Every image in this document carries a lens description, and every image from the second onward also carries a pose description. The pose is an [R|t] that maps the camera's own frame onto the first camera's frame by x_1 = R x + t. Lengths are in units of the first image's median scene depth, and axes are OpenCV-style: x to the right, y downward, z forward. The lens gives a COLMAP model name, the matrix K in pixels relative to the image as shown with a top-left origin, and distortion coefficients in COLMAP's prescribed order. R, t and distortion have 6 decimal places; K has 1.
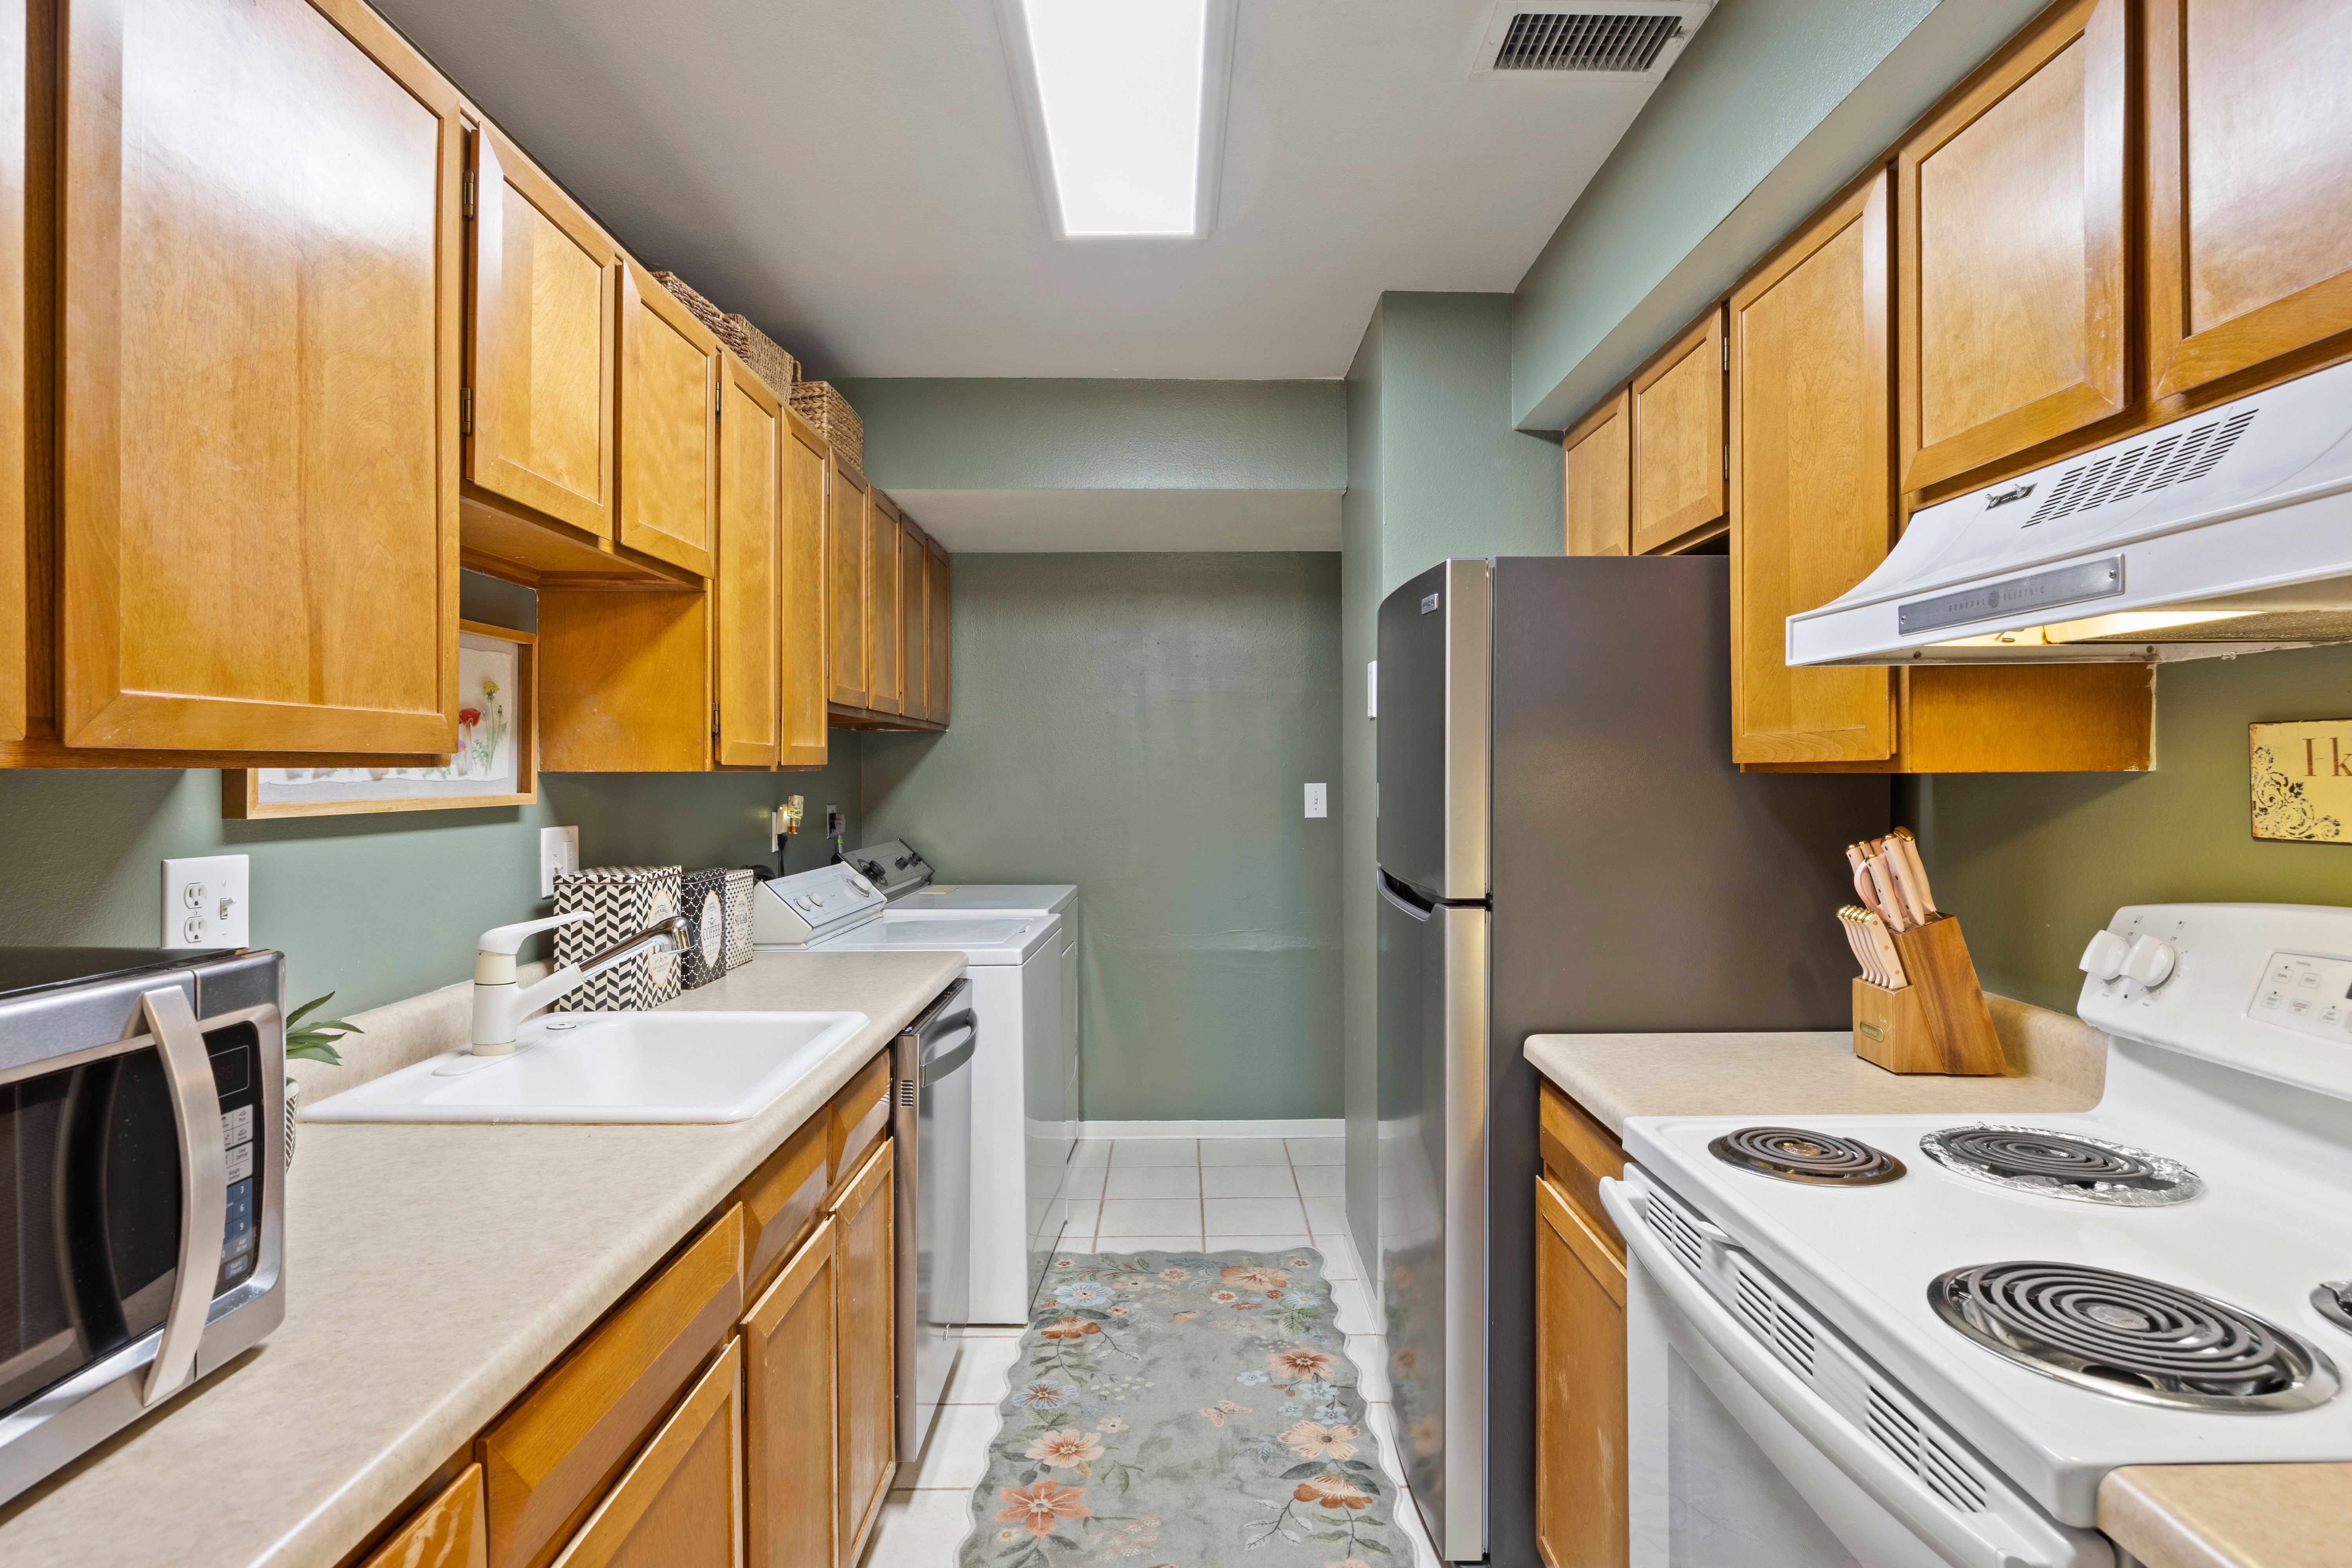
lens RADIAL K [[1250.0, 0, 1177.5], [0, 1250.0, 770.2], [0, 0, 1]] dist [-0.001687, -0.000799]
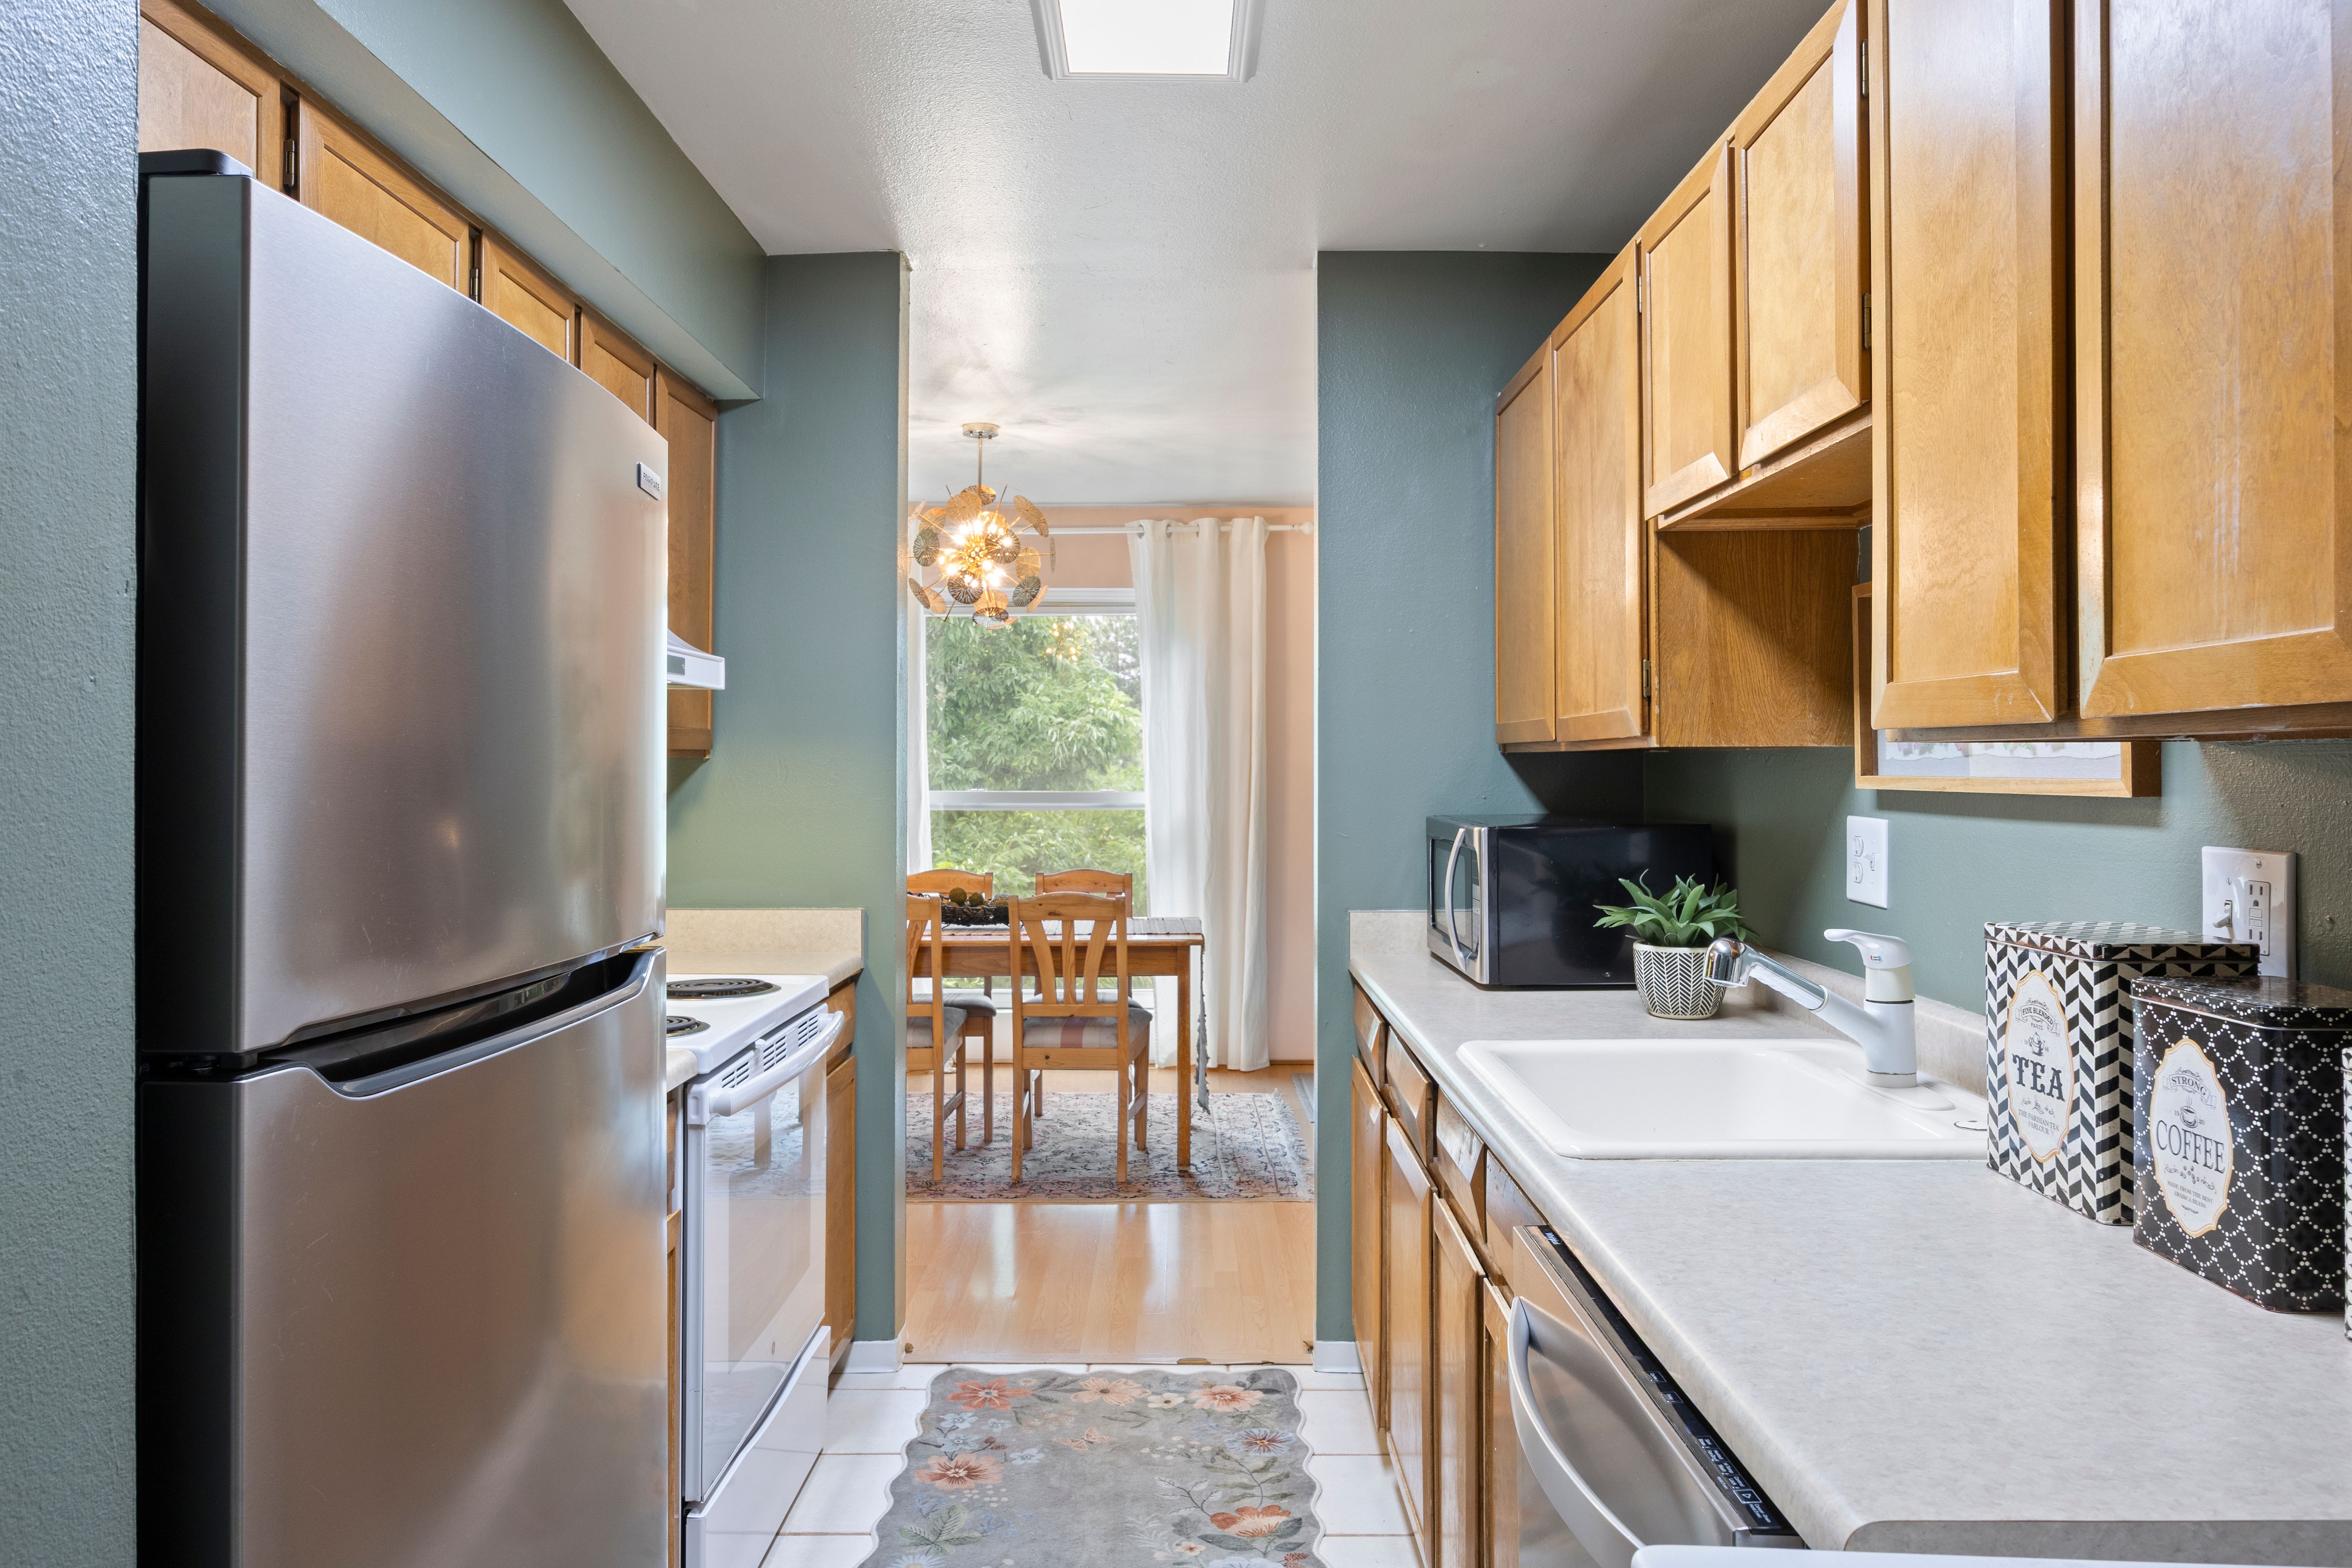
lens RADIAL K [[1580.2, 0, 1175.7], [0, 1580.2, 776.2], [0, 0, 1]] dist [-0.002948, -0.000034]
pose [[-0.999898, 0.007303, 0.012307, -0.062067], [0.007377, 0.999955, 0.005963, 0.010770], [-0.012262, 0.006053, -0.999906, 2.135862]]
